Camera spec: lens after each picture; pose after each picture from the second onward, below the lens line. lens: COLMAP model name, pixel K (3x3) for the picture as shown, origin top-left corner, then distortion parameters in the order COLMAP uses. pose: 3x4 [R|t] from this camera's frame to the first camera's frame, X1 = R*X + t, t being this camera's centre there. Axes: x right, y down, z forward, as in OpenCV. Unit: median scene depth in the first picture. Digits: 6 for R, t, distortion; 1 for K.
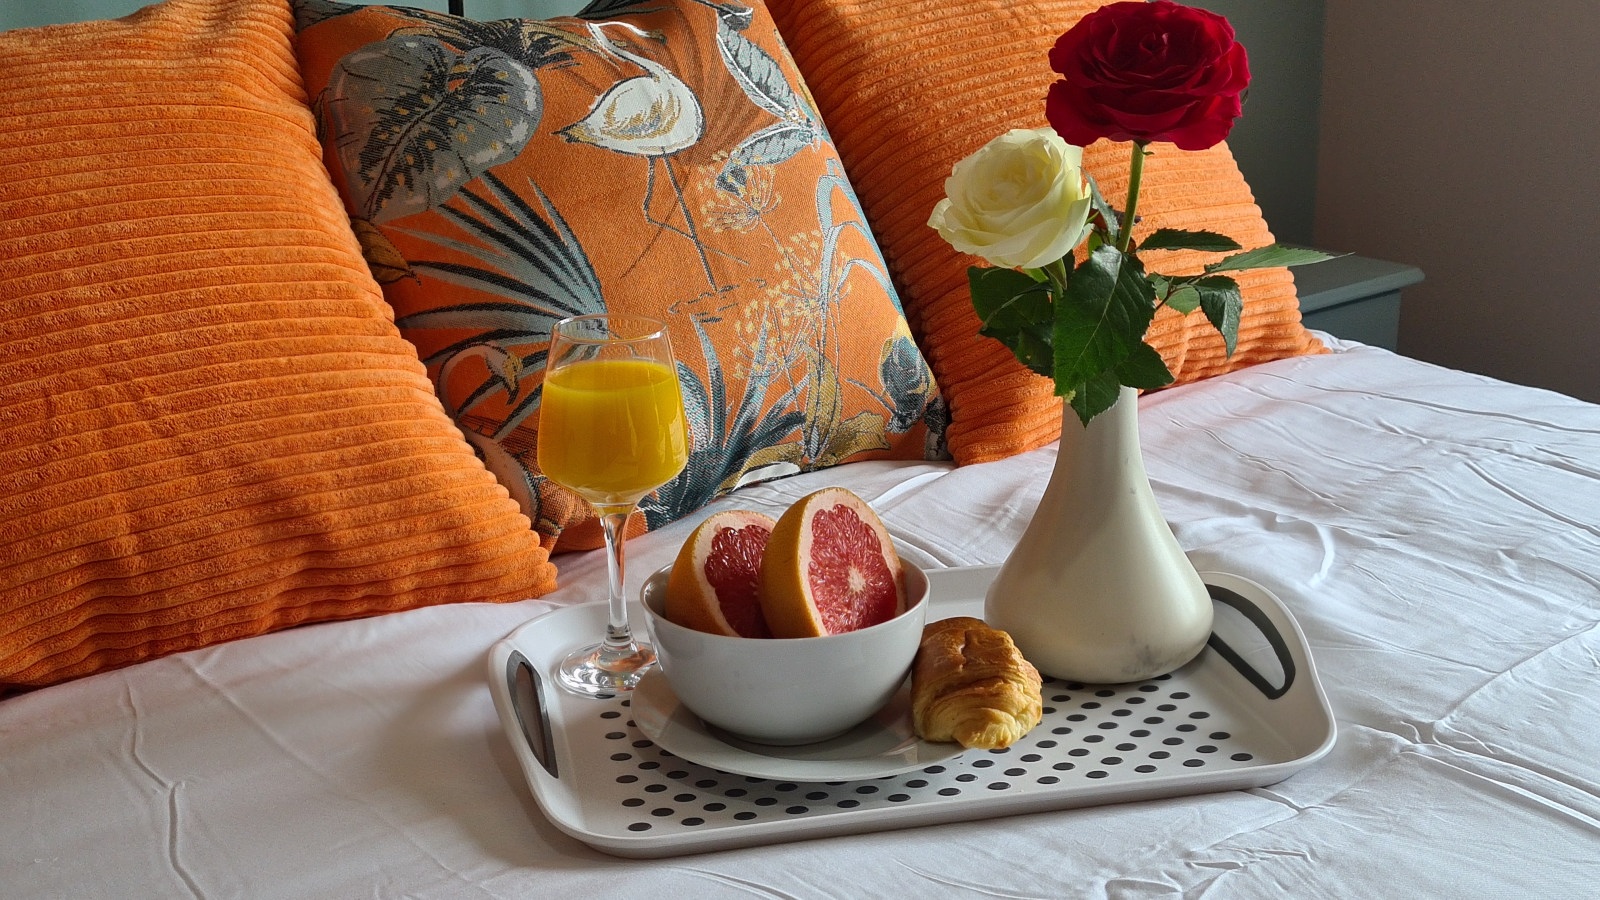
lens RADIAL K [[1902.6, 0, 798.3], [0, 1902.6, 437.7], [0, 0, 1]] dist [0.038707, 0.000000]
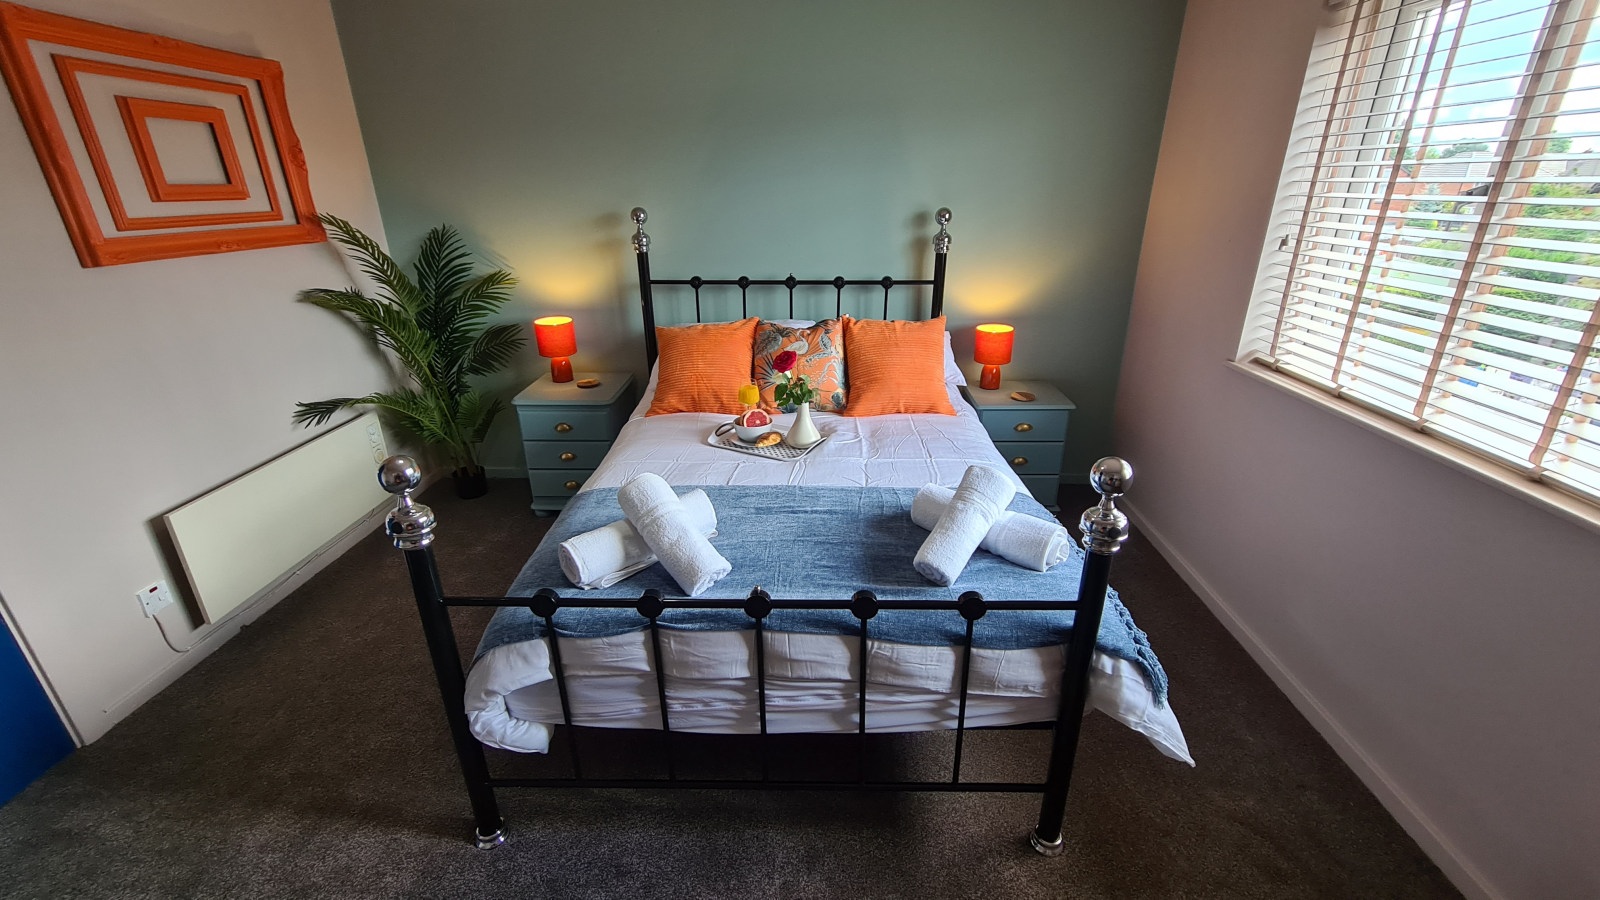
lens RADIAL K [[661.1, 0, 805.9], [0, 661.1, 452.3], [0, 0, 1]] dist [0.000837, -0.000640]
pose [[0.768868, 0.256842, -0.585554, 1.425775], [-0.194986, 0.966339, 0.167836, -0.231314], [0.608952, -0.014869, 0.793068, -0.757150]]
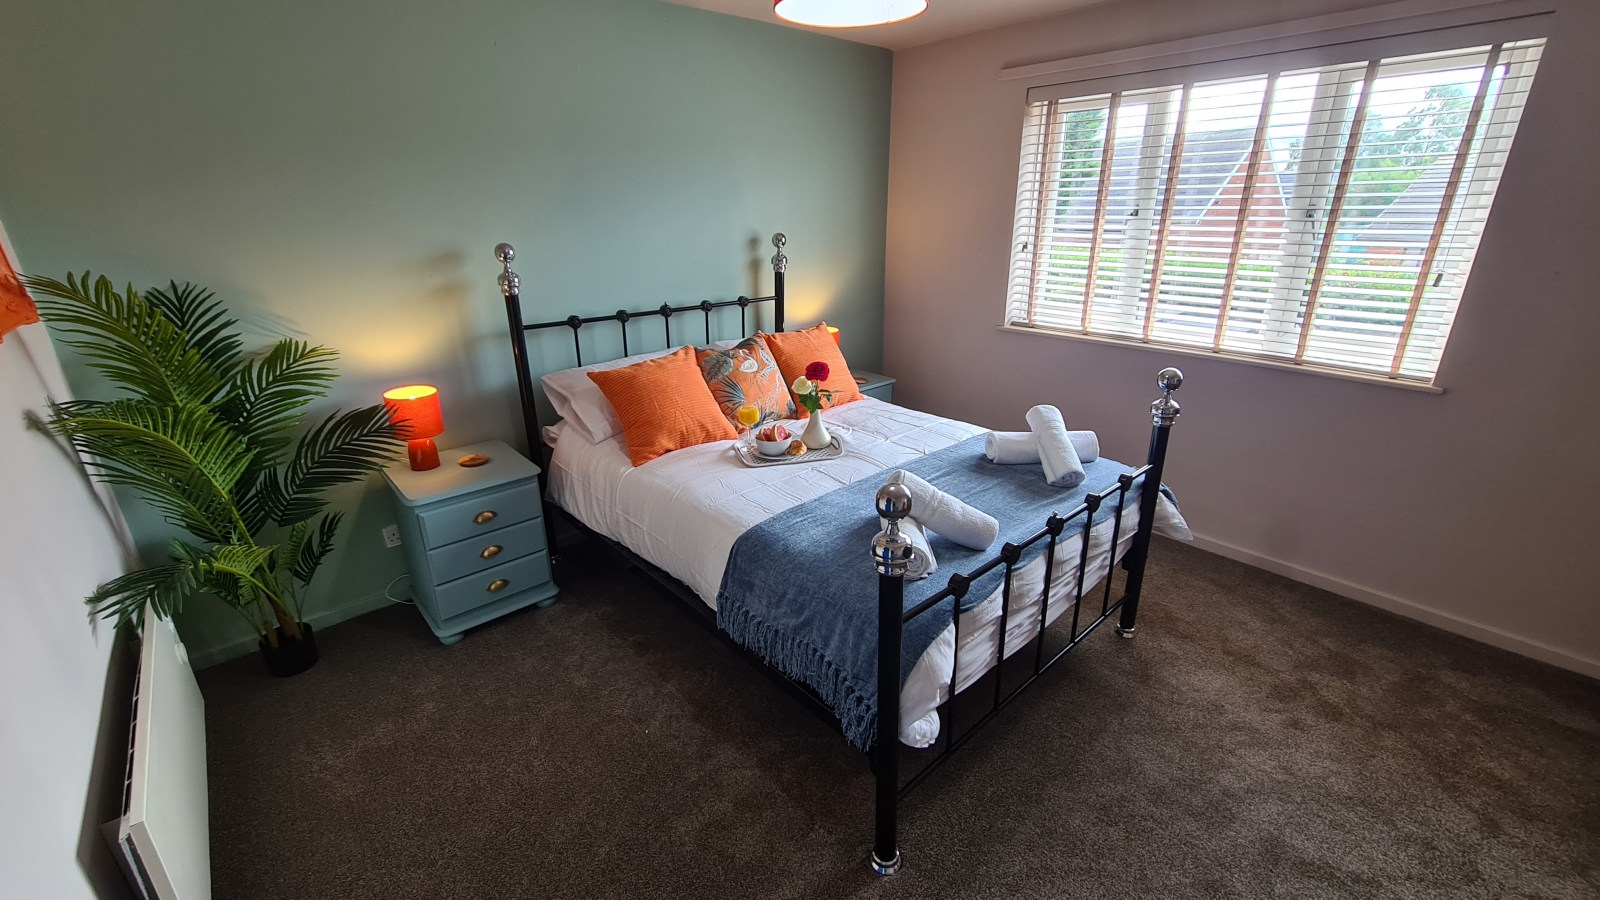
lens RADIAL K [[661.1, 0, 804.6], [0, 661.1, 457.5], [0, 0, 1]] dist [0.000837, -0.000640]
pose [[0.997906, -0.012847, 0.063393, -0.043653], [0.008351, 0.997464, 0.070682, -0.018705], [-0.064140, -0.070005, 0.995482, -1.431055]]
